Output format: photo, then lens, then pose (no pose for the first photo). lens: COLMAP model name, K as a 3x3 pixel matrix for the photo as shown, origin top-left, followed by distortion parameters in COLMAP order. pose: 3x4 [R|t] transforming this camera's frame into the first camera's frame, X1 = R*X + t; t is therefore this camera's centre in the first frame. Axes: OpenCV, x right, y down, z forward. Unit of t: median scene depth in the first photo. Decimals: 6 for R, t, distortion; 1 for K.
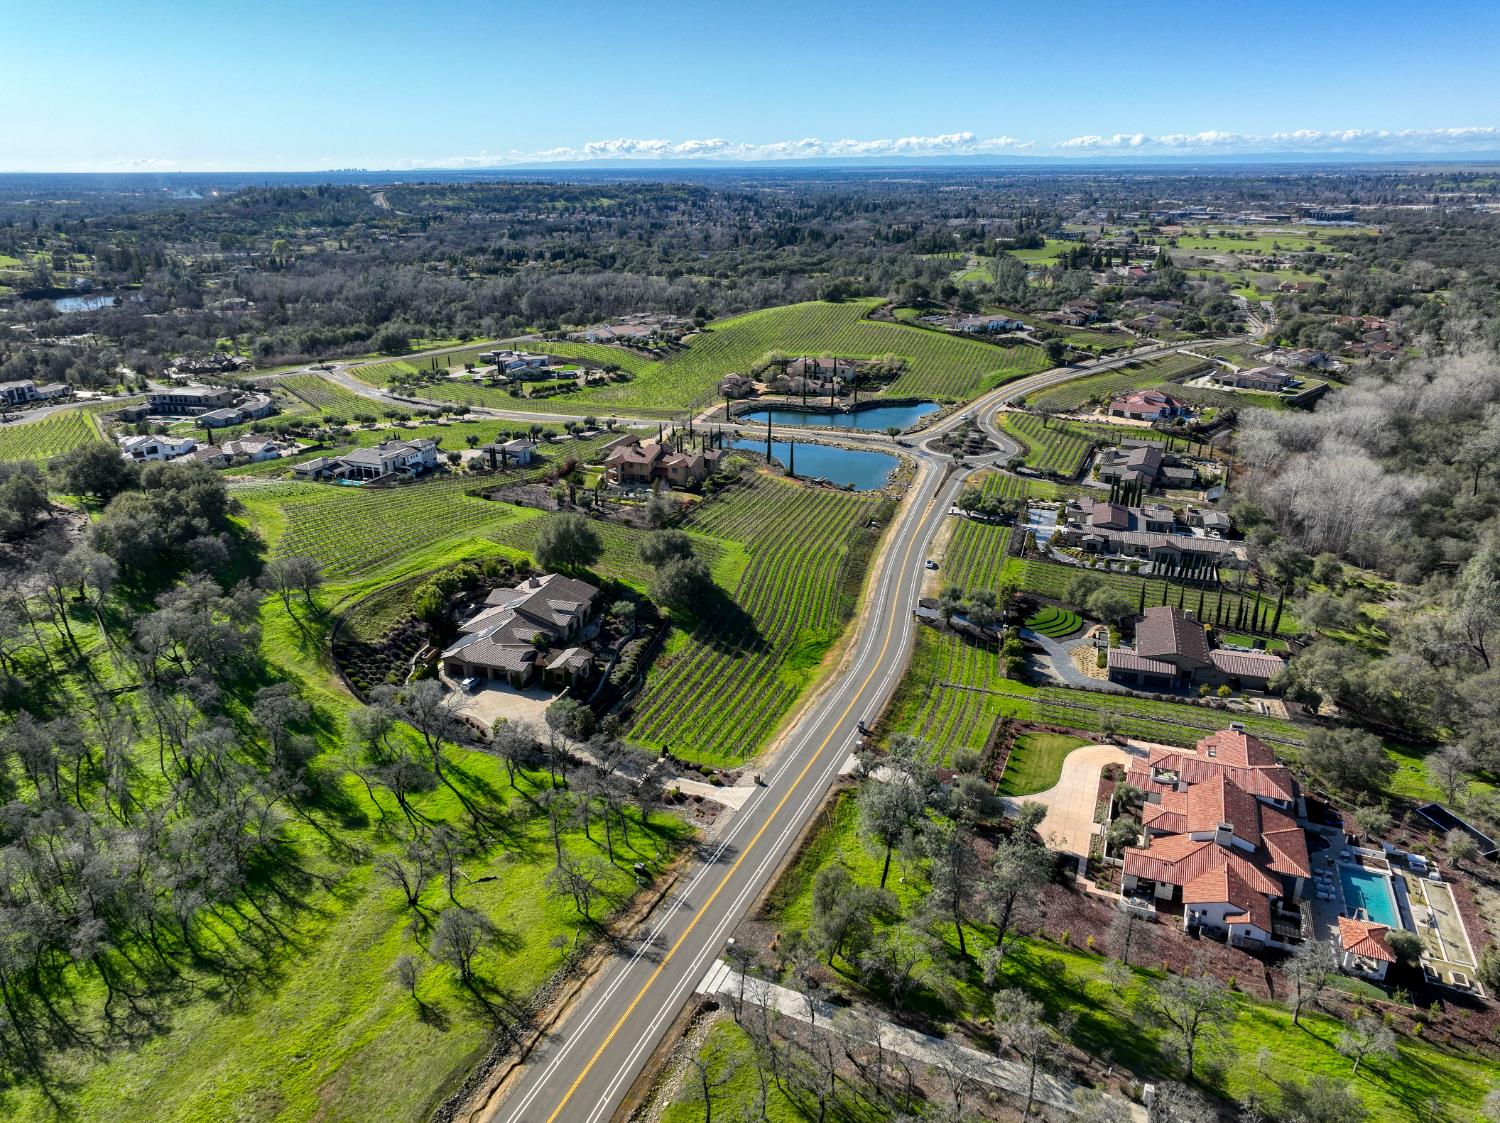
lens RADIAL K [[1058.3, 0, 750.0], [0, 1058.3, 561.5], [0, 0, 1]] dist [-0.008684, 0.027107]
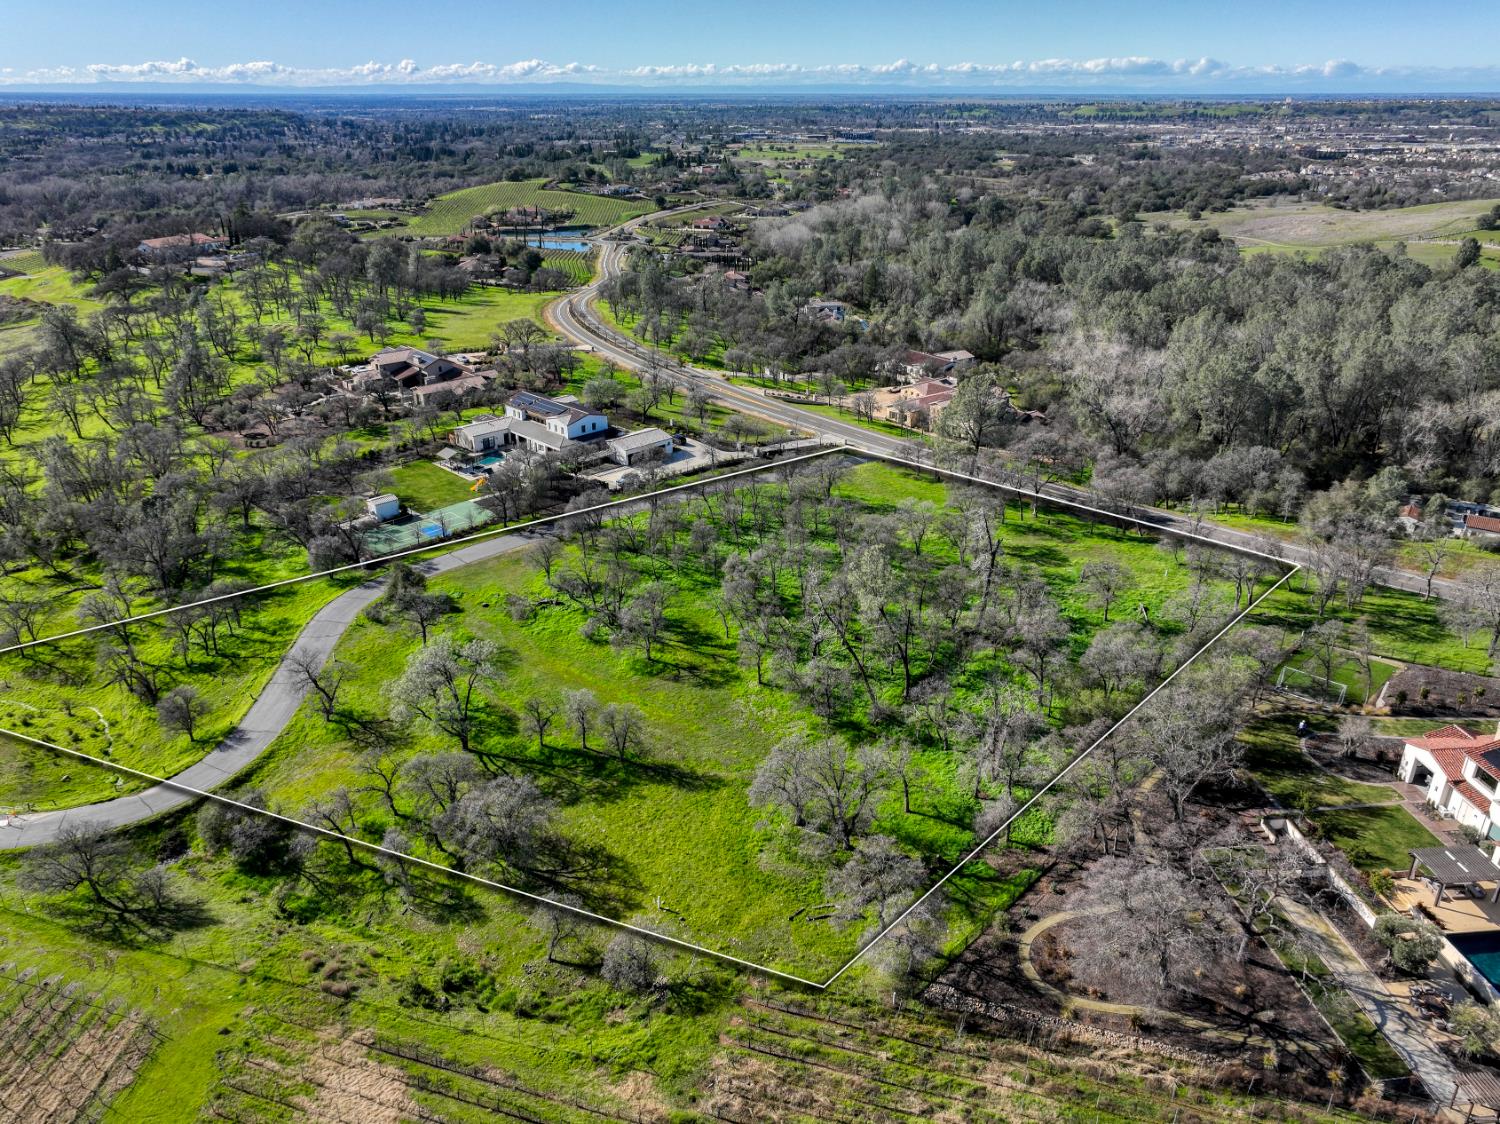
lens RADIAL K [[1077.6, 0, 750.0], [0, 1077.6, 562.0], [0, 0, 1]] dist [-0.009020, 0.026466]
pose [[0.934954, -0.135998, 0.327666, -0.103645], [0.118789, 0.990300, 0.072075, 0.124357], [-0.334290, -0.028464, 0.942041, -0.324754]]
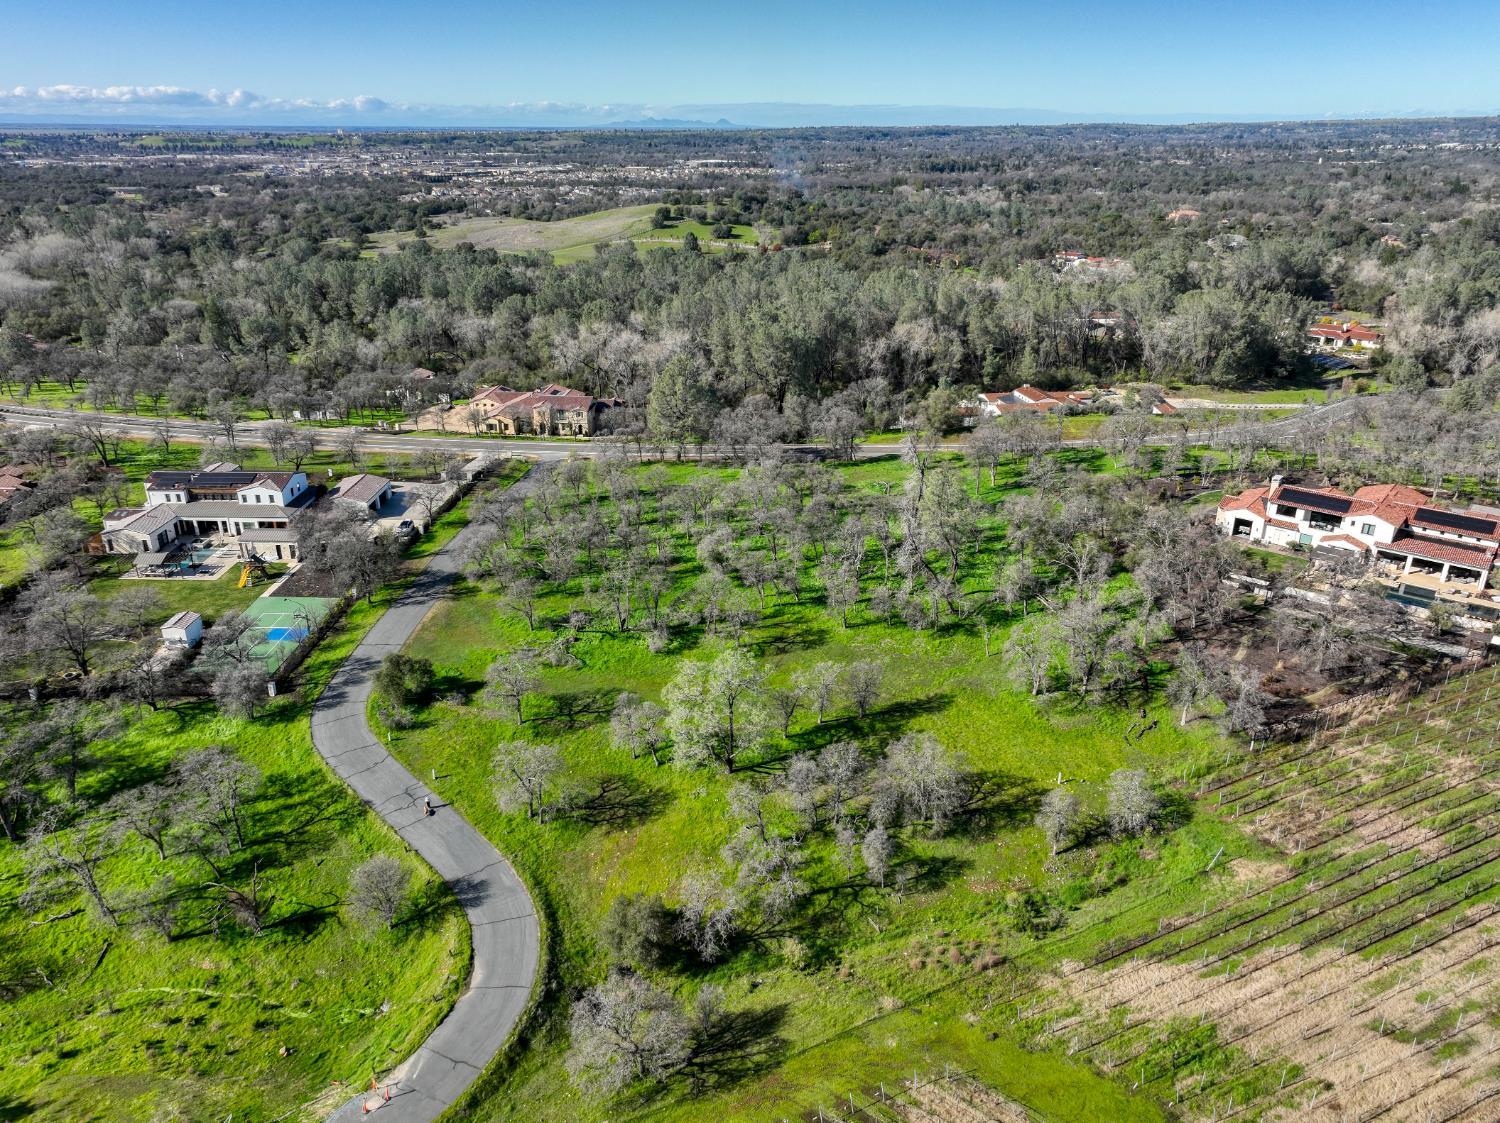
lens RADIAL K [[1071.5, 0, 750.0], [0, 1071.5, 561.5], [0, 0, 1]] dist [-0.009313, 0.028124]
pose [[0.415615, -0.337415, 0.844639, -0.181027], [0.315599, 0.924446, 0.214002, 0.106816], [-0.853031, 0.177624, 0.490702, -0.263419]]
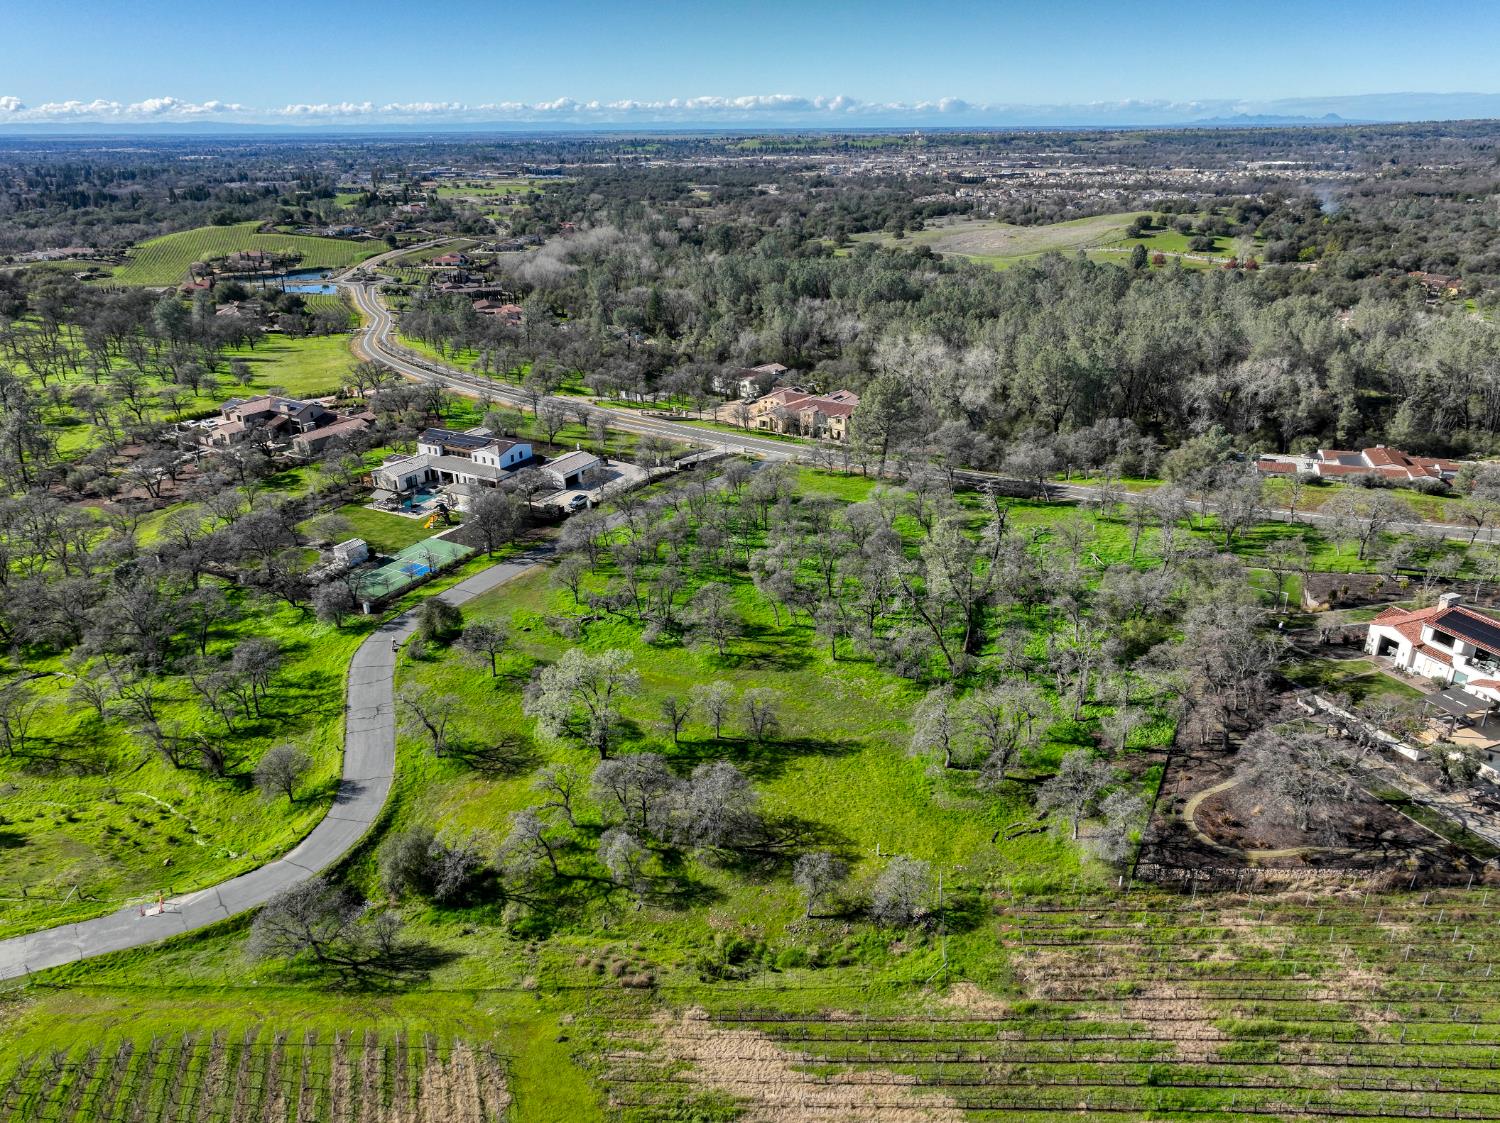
lens RADIAL K [[1058.3, 0, 750.0], [0, 1058.3, 561.5], [0, 0, 1]] dist [-0.008684, 0.027107]
pose [[0.795558, -0.231860, 0.559757, -0.145183], [0.217214, 0.971613, 0.093740, 0.120389], [-0.565601, 0.047012, 0.823338, -0.312333]]
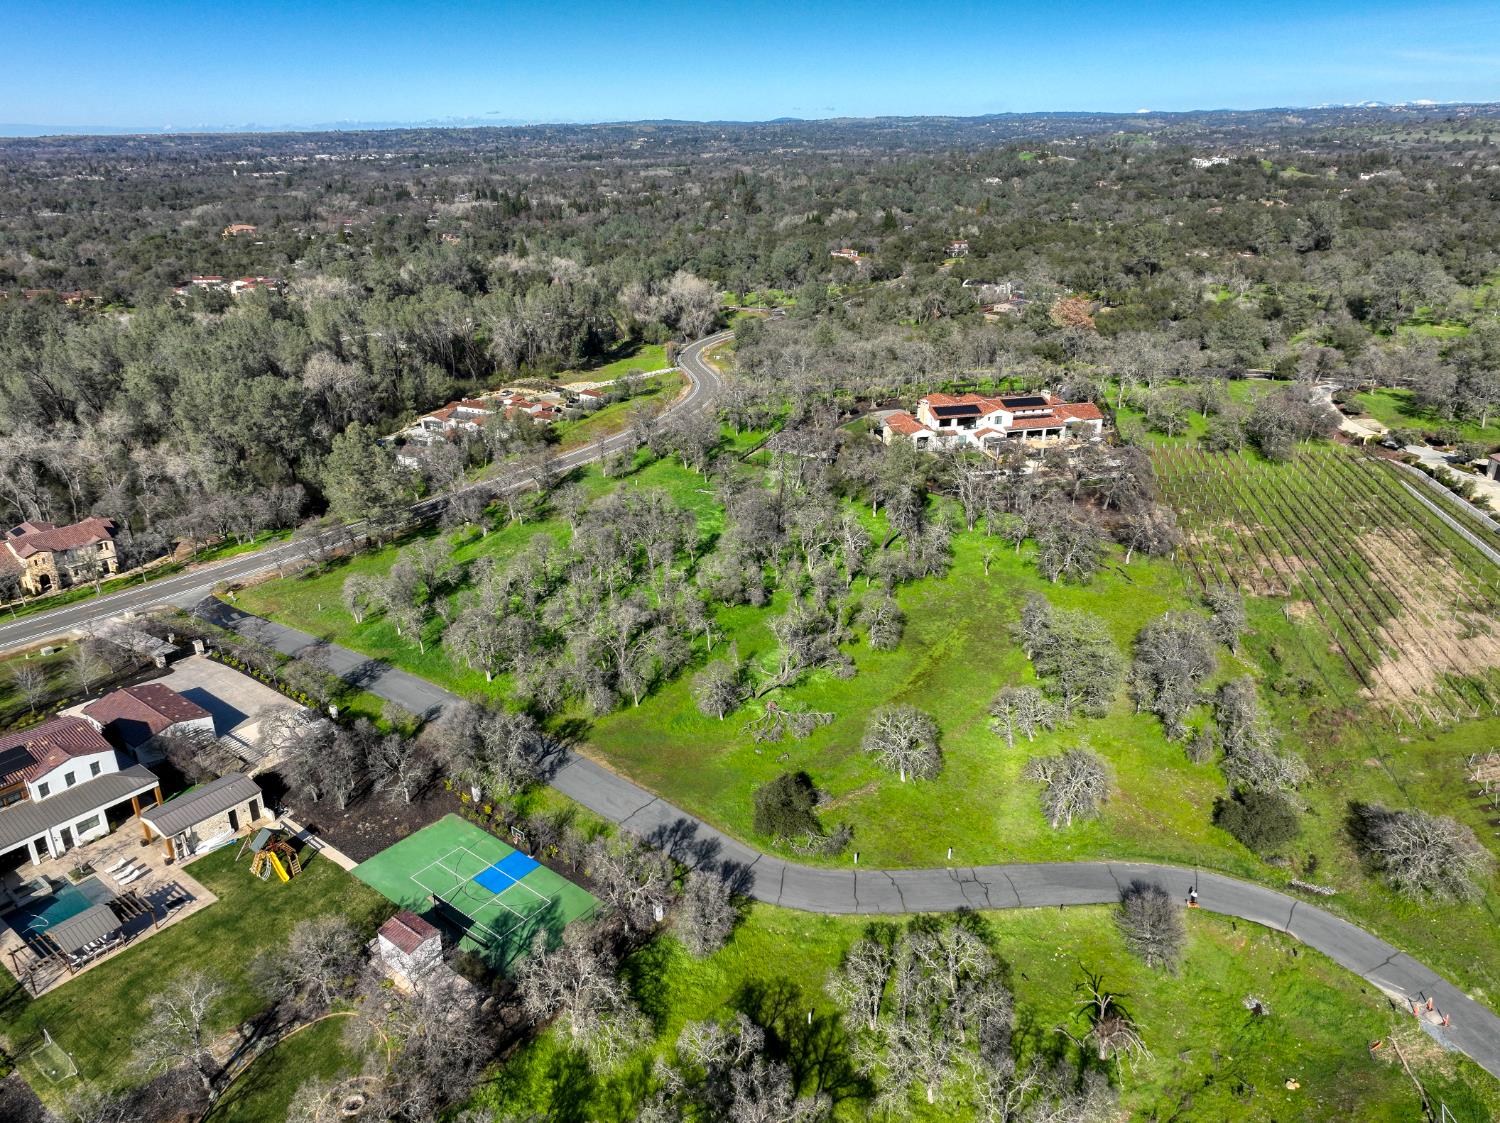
lens RADIAL K [[1055.3, 0, 750.0], [0, 1055.3, 561.5], [0, 0, 1]] dist [-0.011133, 0.031509]
pose [[-0.484512, -0.319779, 0.814241, -0.171085], [0.316616, 0.803582, 0.503995, 0.063641], [-0.815476, 0.501994, -0.288098, -0.149105]]
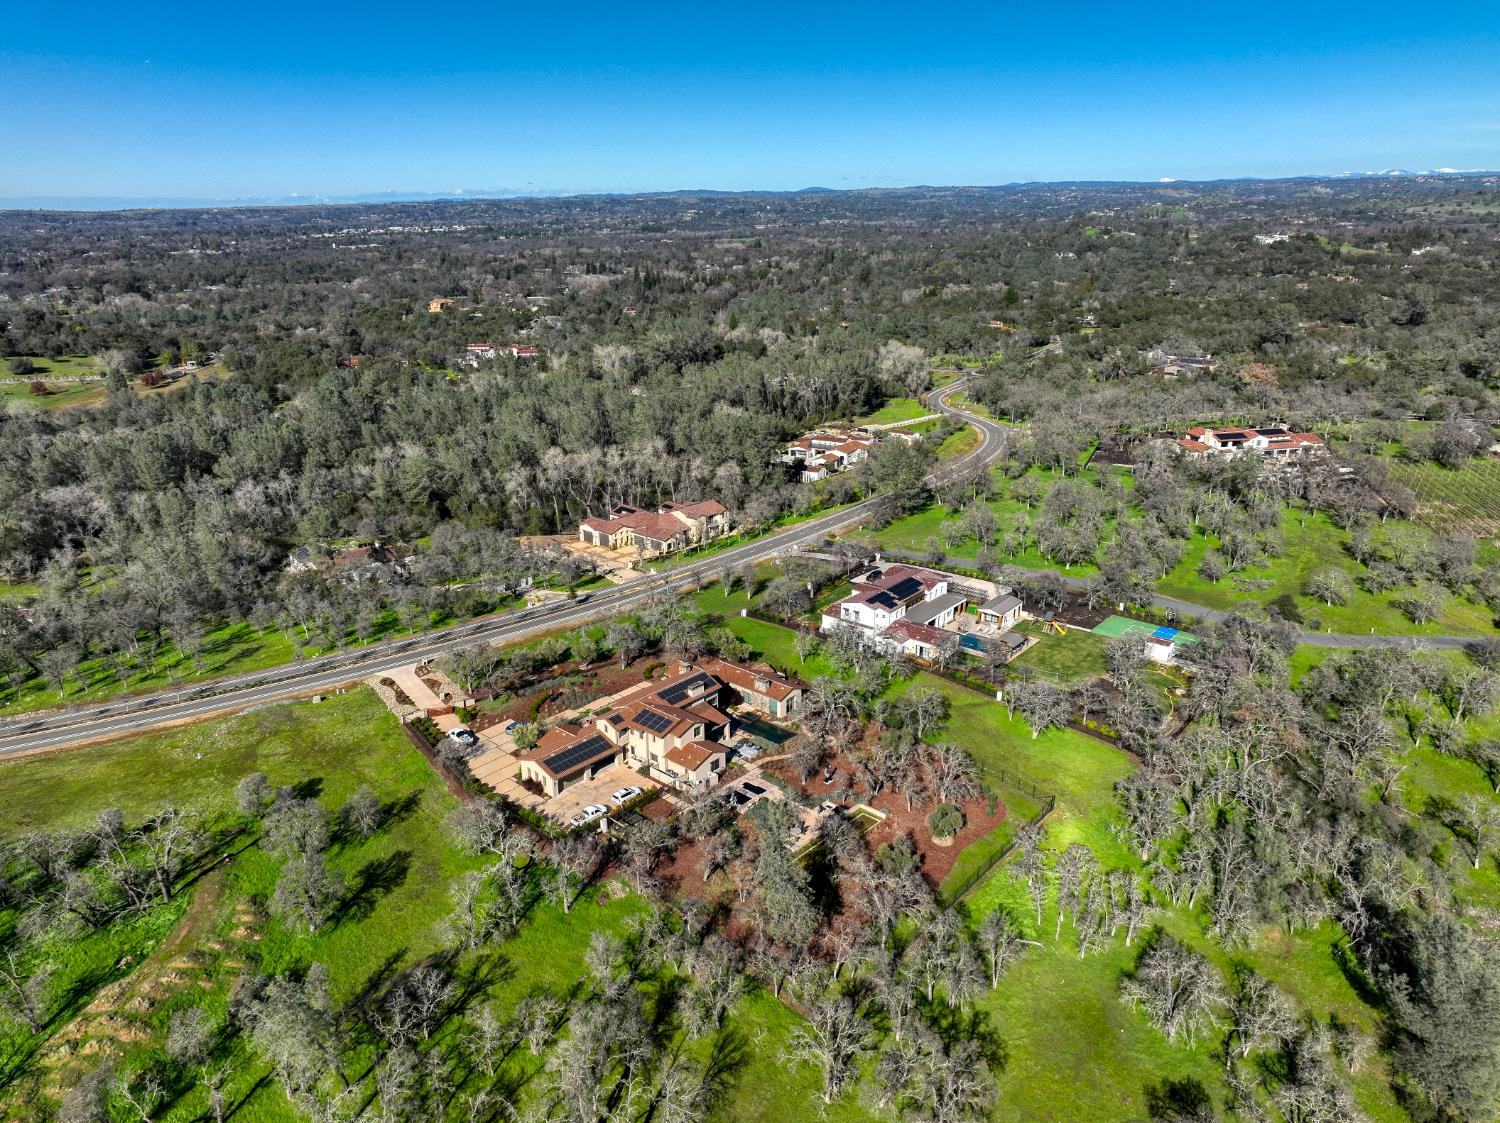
lens RADIAL K [[1058.3, 0, 750.0], [0, 1058.3, 561.5], [0, 0, 1]] dist [-0.008684, 0.027107]
pose [[-0.463712, -0.274652, 0.842341, -0.220152], [0.322698, 0.833076, 0.449278, 0.001157], [-0.825129, 0.480157, -0.297677, -0.027605]]
